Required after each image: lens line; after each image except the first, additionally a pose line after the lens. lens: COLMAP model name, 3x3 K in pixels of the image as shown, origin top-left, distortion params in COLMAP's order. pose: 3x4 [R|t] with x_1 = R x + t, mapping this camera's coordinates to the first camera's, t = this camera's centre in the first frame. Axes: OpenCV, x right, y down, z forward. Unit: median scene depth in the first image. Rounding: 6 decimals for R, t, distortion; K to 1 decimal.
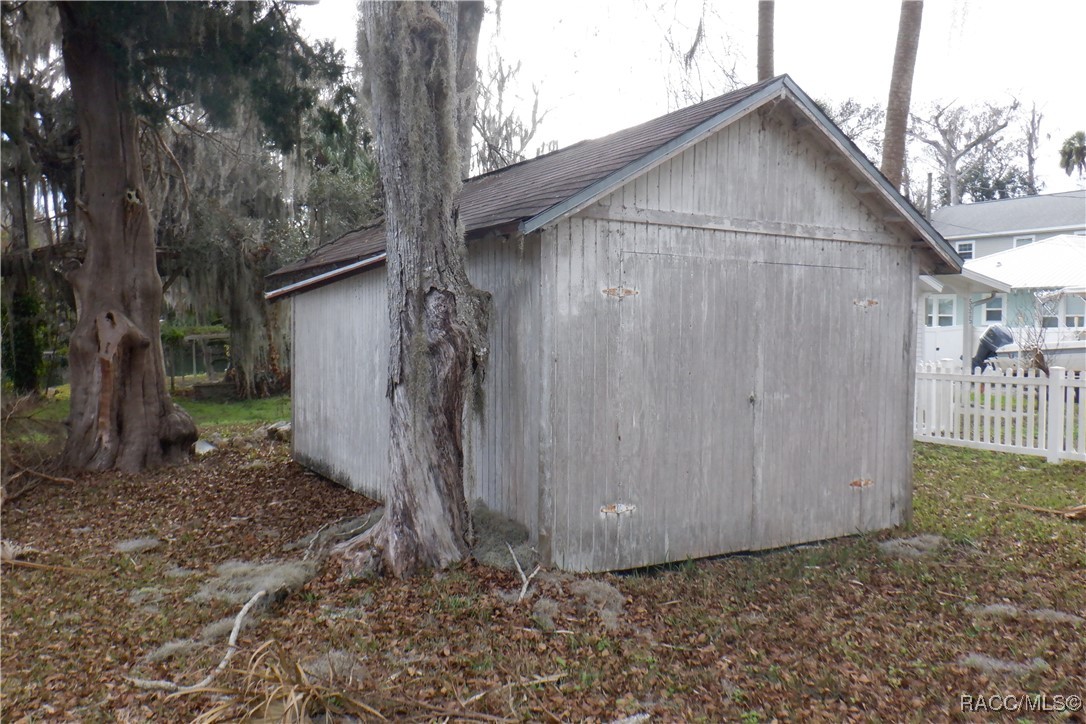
lens RADIAL K [[884.2, 0, 543.0], [0, 884.2, 371.7], [0, 0, 1]] dist [-0.020044, -0.001754]
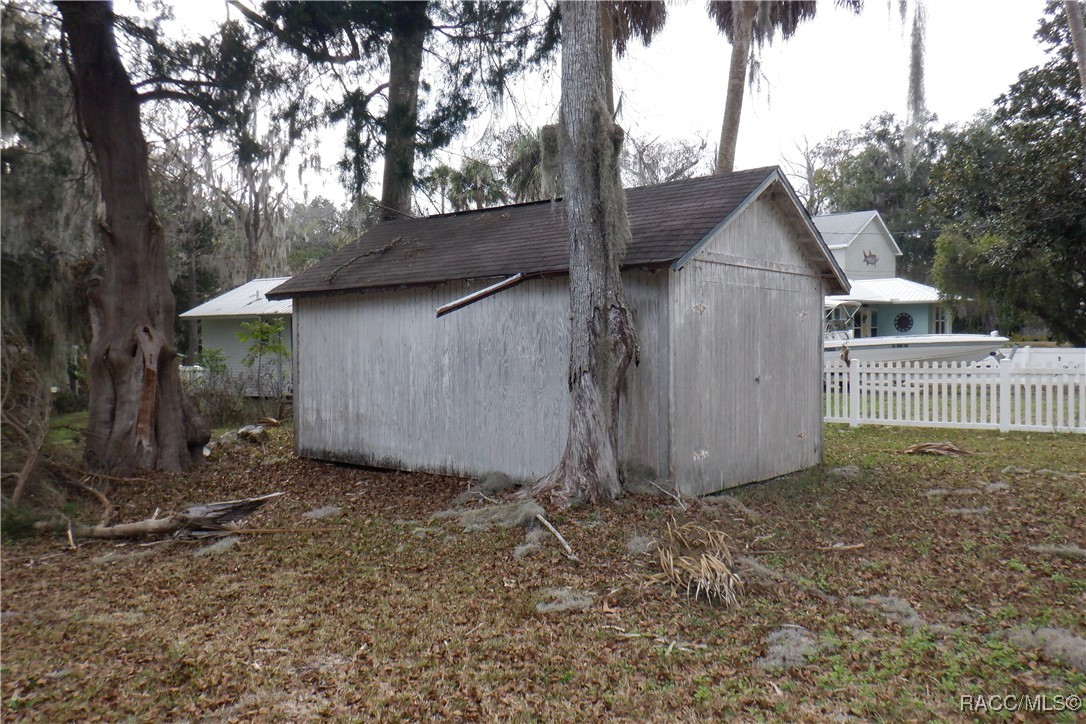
lens RADIAL K [[884.2, 0, 545.7], [0, 884.2, 370.7], [0, 0, 1]] dist [-0.020044, -0.001754]
pose [[0.941043, -0.025779, 0.337304, -0.596360], [0.031160, 0.999459, -0.010546, 0.021136], [-0.336849, 0.020434, 0.941337, -0.283756]]
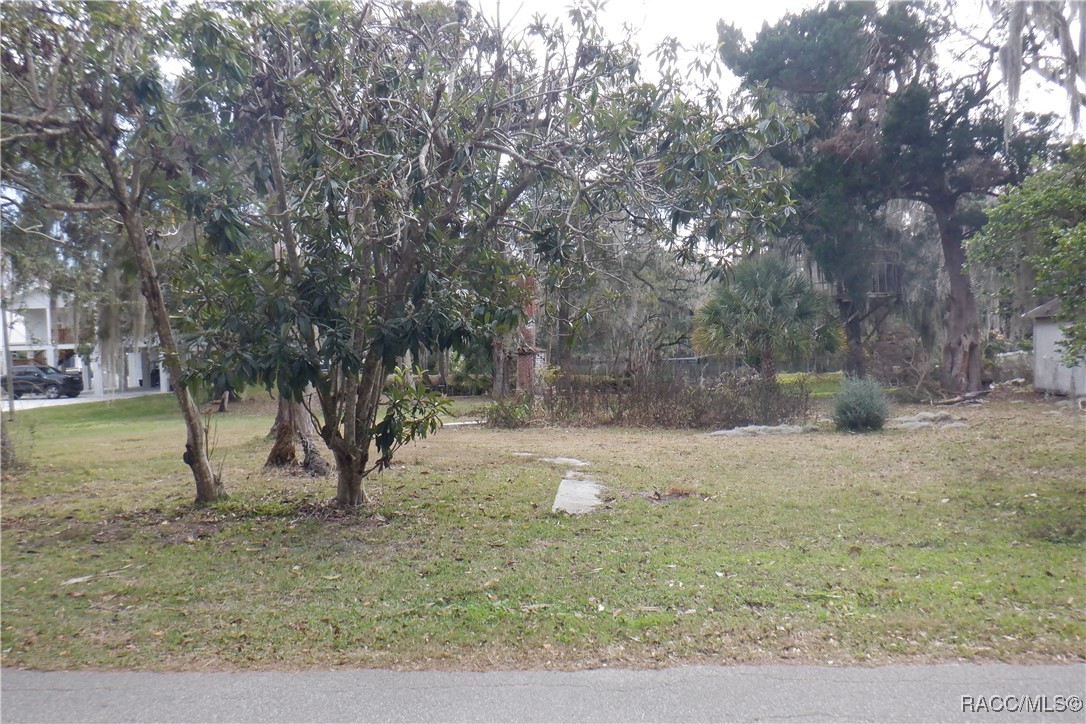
lens RADIAL K [[884.2, 0, 546.8], [0, 884.2, 364.7], [0, 0, 1]] dist [-0.020044, -0.001754]
pose [[0.829827, -0.005380, -0.557995, -0.068633], [-0.003705, 0.999878, -0.015151, 0.112896], [0.558009, 0.014640, 0.829706, -2.991284]]
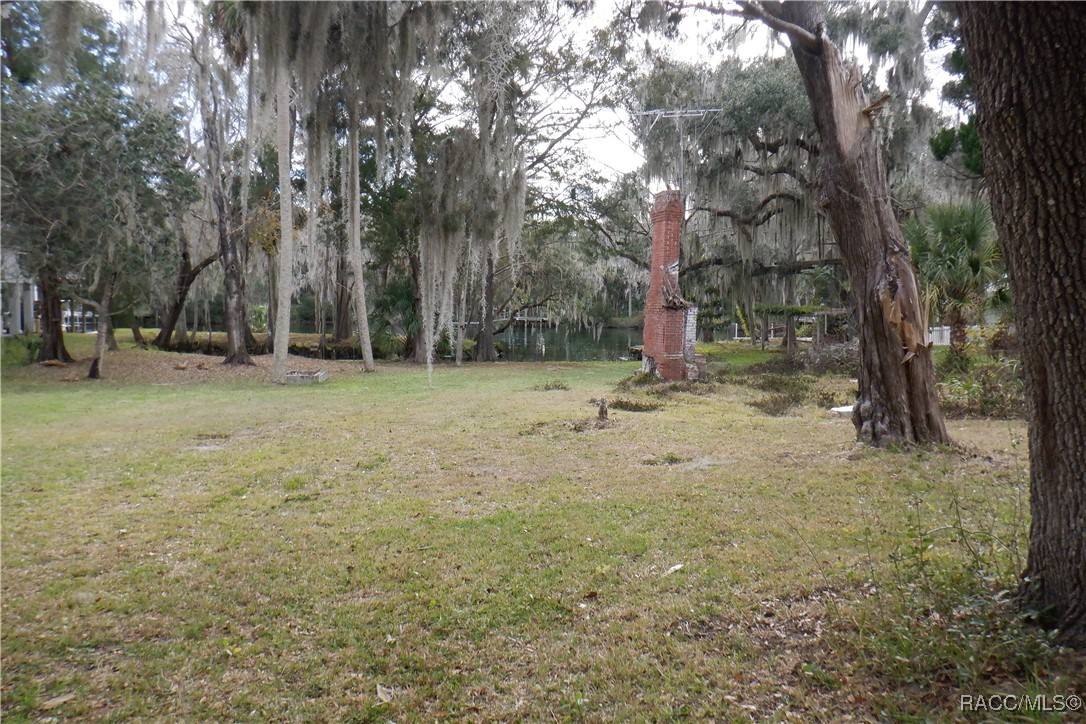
lens RADIAL K [[884.2, 0, 543.5], [0, 884.2, 363.8], [0, 0, 1]] dist [-0.020044, -0.001754]
pose [[0.969692, 0.031588, -0.242280, -2.436294], [-0.028133, 0.999447, 0.017711, 0.158378], [0.242706, -0.010358, 0.970045, -2.670295]]
